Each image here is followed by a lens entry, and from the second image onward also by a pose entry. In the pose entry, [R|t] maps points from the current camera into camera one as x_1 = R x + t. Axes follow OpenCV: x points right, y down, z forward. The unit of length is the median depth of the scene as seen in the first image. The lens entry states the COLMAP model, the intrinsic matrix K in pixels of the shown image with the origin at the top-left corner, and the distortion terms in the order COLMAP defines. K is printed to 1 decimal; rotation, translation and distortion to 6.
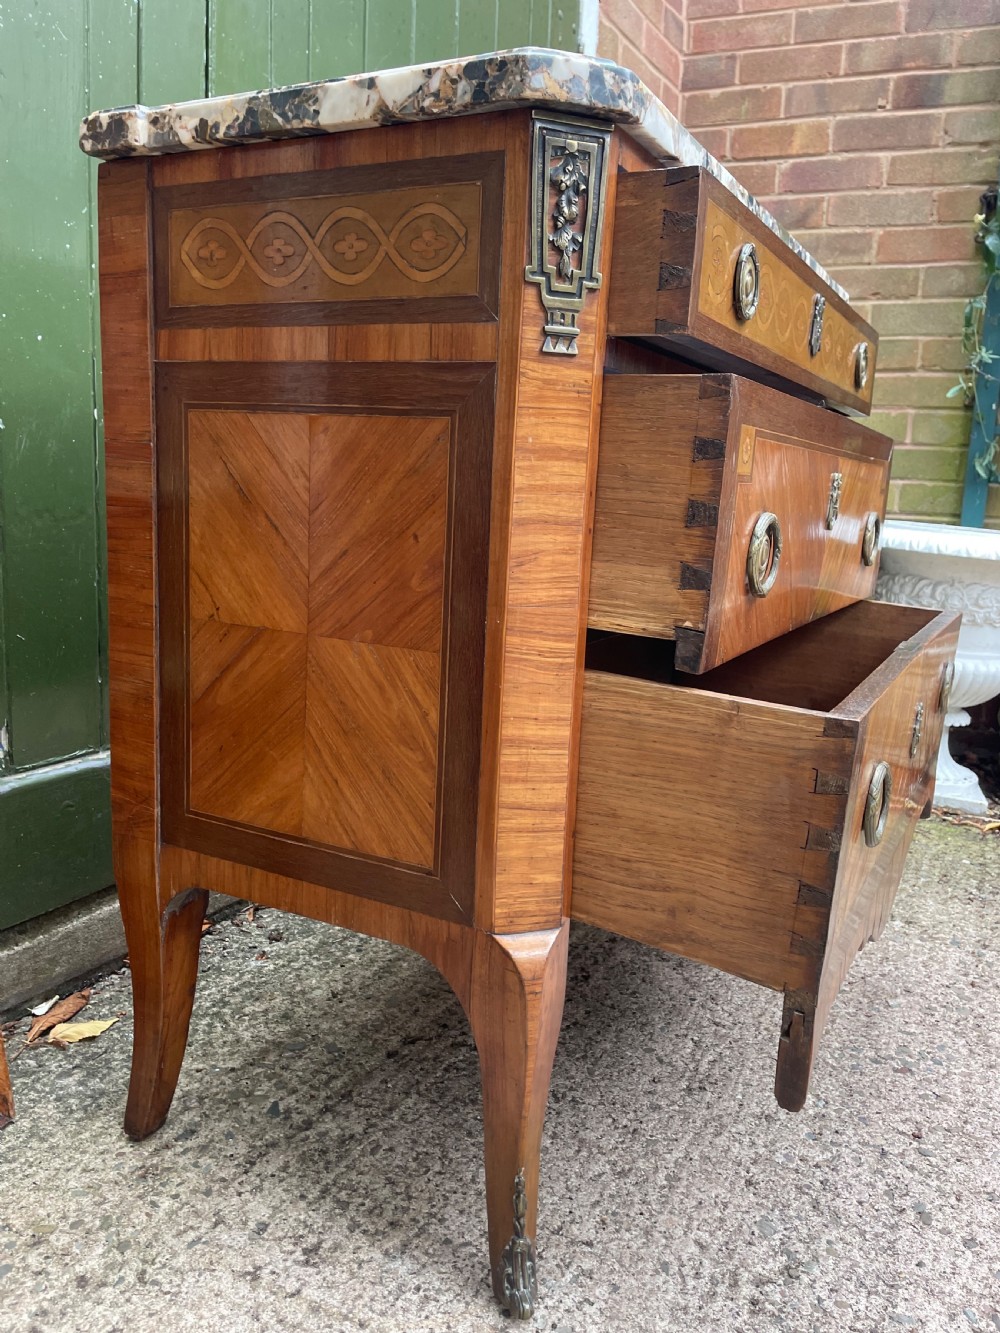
lens RADIAL K [[1003.7, 0, 495.9], [0, 1003.7, 659.3], [0, 0, 1]] dist [0.084694, -0.112854]
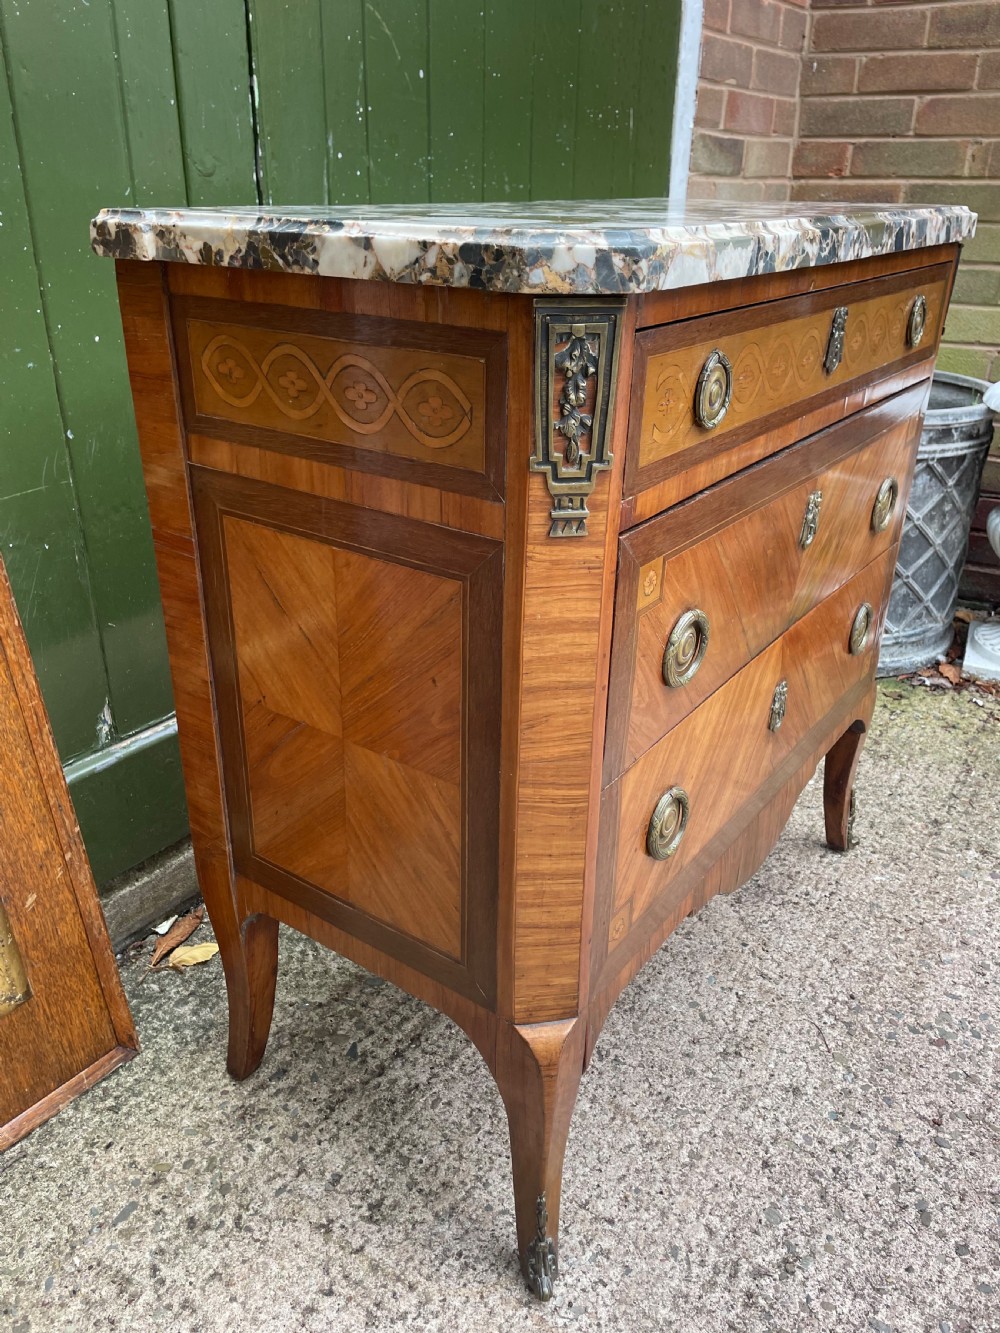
lens RADIAL K [[996.5, 0, 484.5], [0, 996.5, 646.2], [0, 0, 1]] dist [0.085759, -0.108652]
pose [[0.989987, 0.025043, -0.138921, 0.101976], [0.009841, 0.969499, 0.244898, -0.373147], [0.140816, -0.243813, 0.959545, 0.042777]]
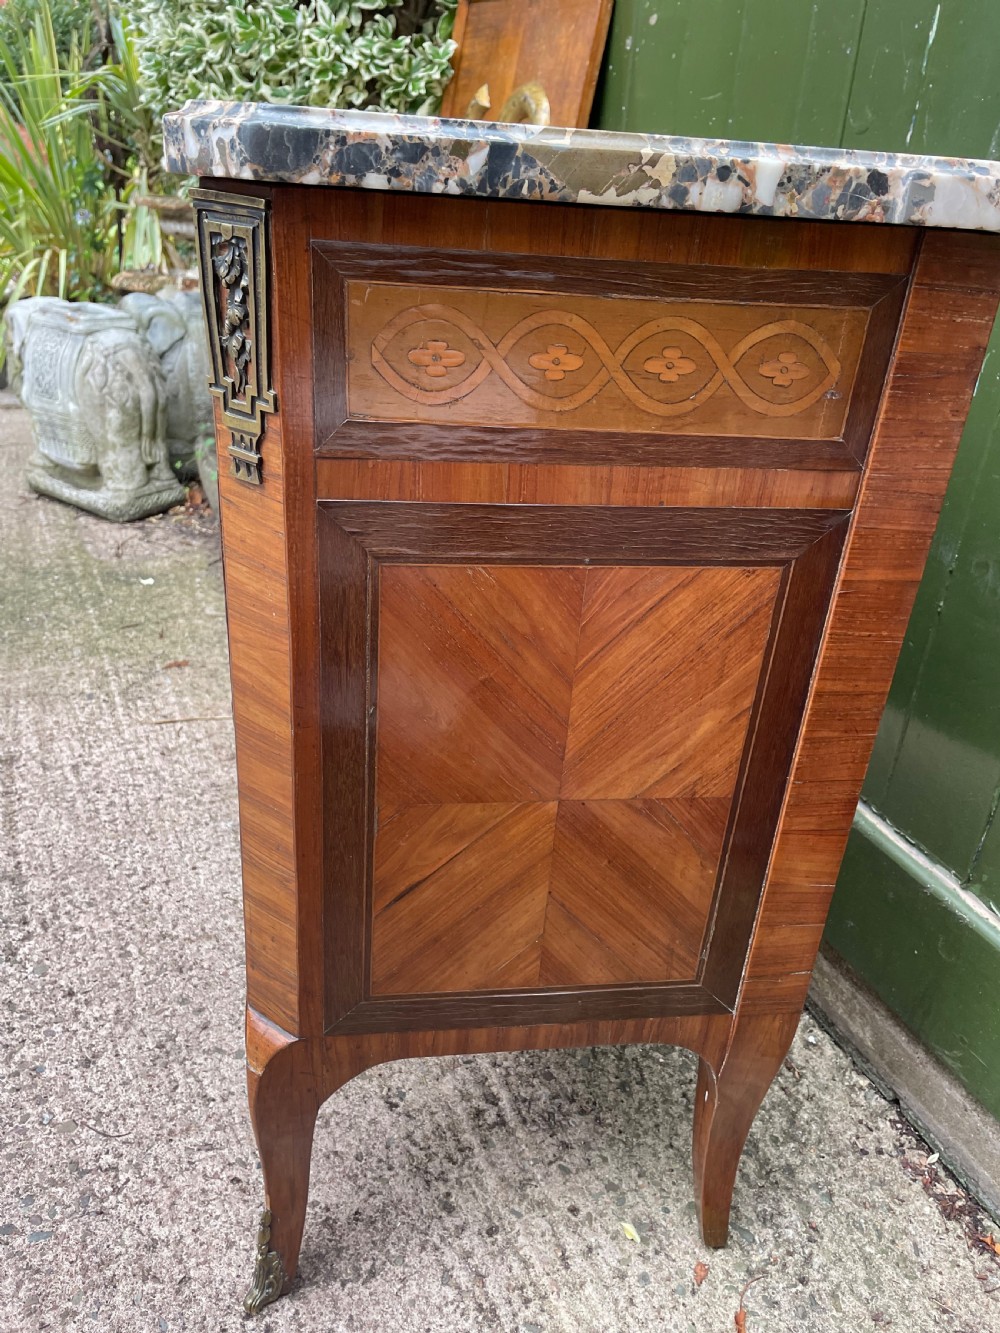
lens RADIAL K [[1011.6, 0, 512.3], [0, 1011.6, 673.7], [0, 0, 1]] dist [0.086421, -0.122069]
pose [[-0.595169, 0.295817, -0.747173, 0.893194], [-0.231880, 0.827013, 0.512134, -0.665370], [0.769419, 0.478060, -0.423618, 2.113120]]
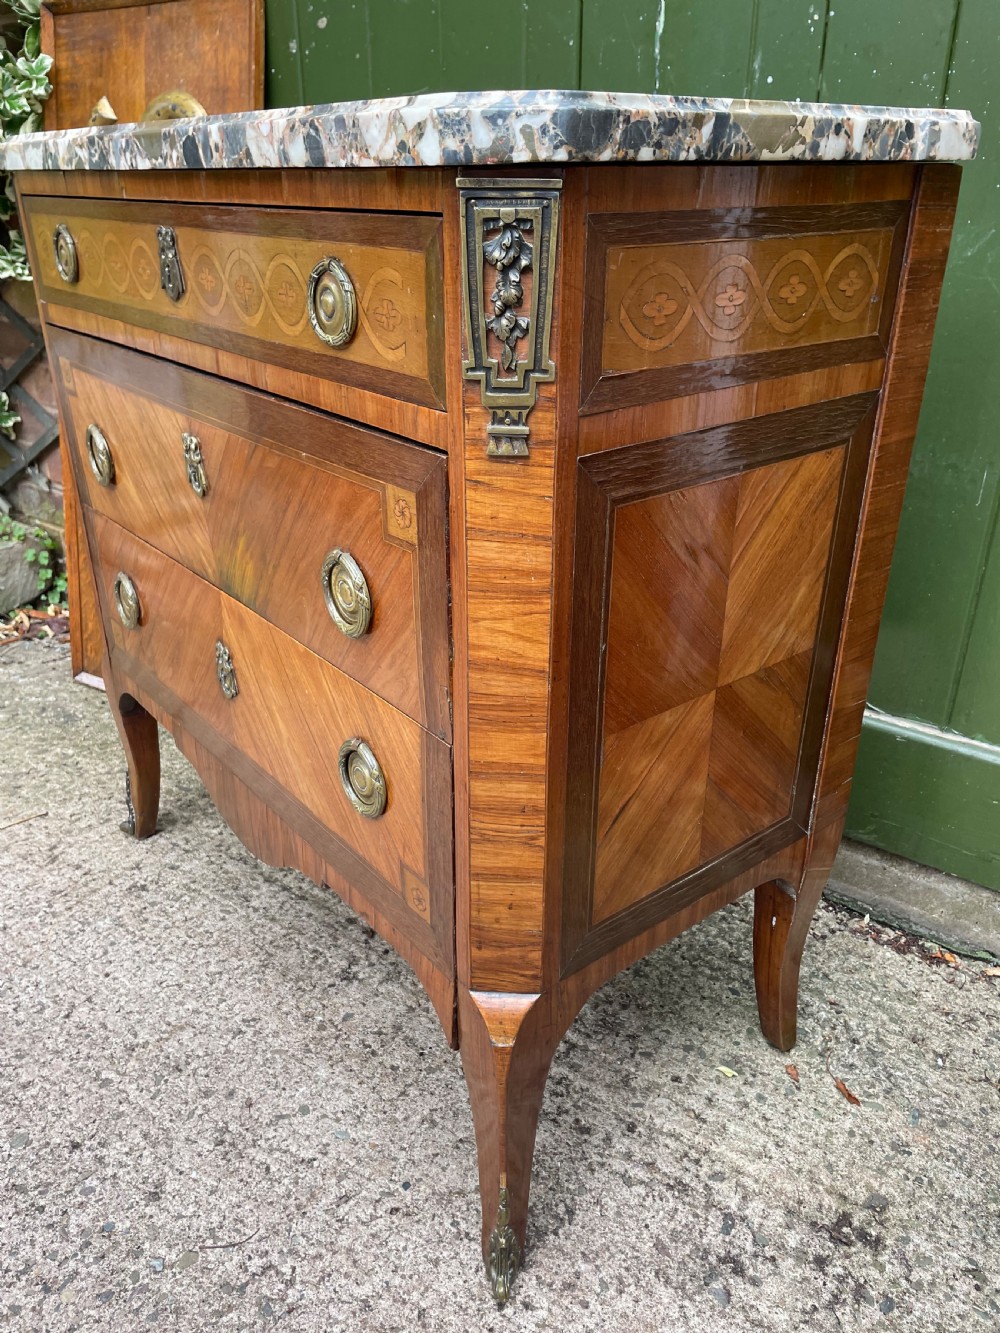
lens RADIAL K [[1008.1, 0, 495.9], [0, 1008.1, 666.0], [0, 0, 1]] dist [0.084798, -0.117305]
pose [[-0.112487, 0.396851, -0.910964, 1.173120], [-0.173767, 0.894799, 0.411266, -0.534114], [0.978341, 0.204557, -0.031694, 1.648262]]
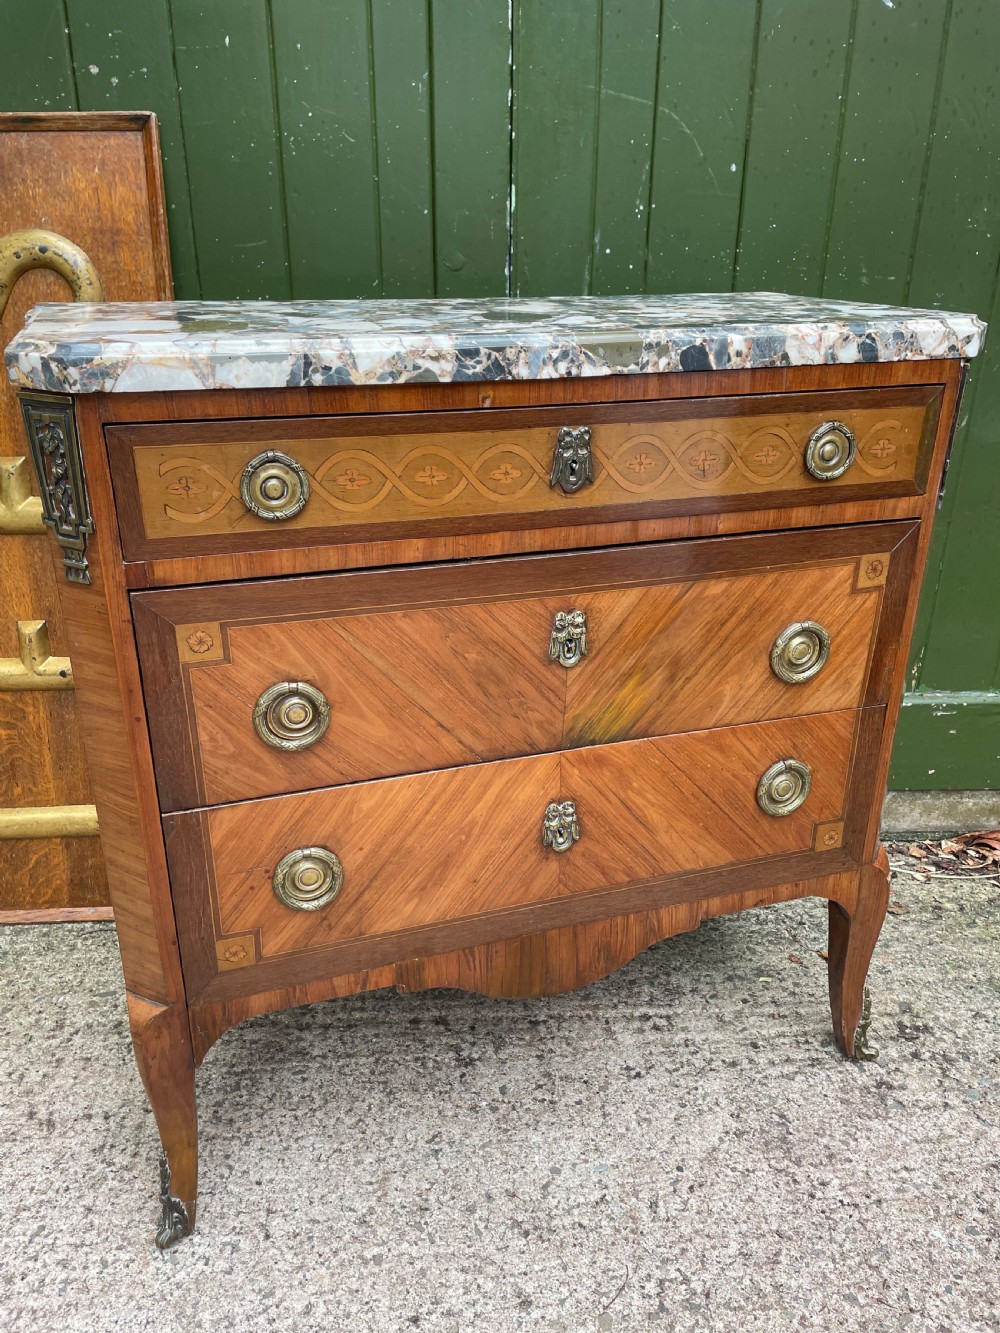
lens RADIAL K [[1003.7, 0, 498.6], [0, 1003.7, 669.0], [0, 0, 1]] dist [0.086763, -0.116314]
pose [[0.536485, 0.303964, -0.787268, 1.109045], [-0.127276, 0.951353, 0.280585, -0.513504], [0.834257, -0.050329, 0.549074, 0.647006]]
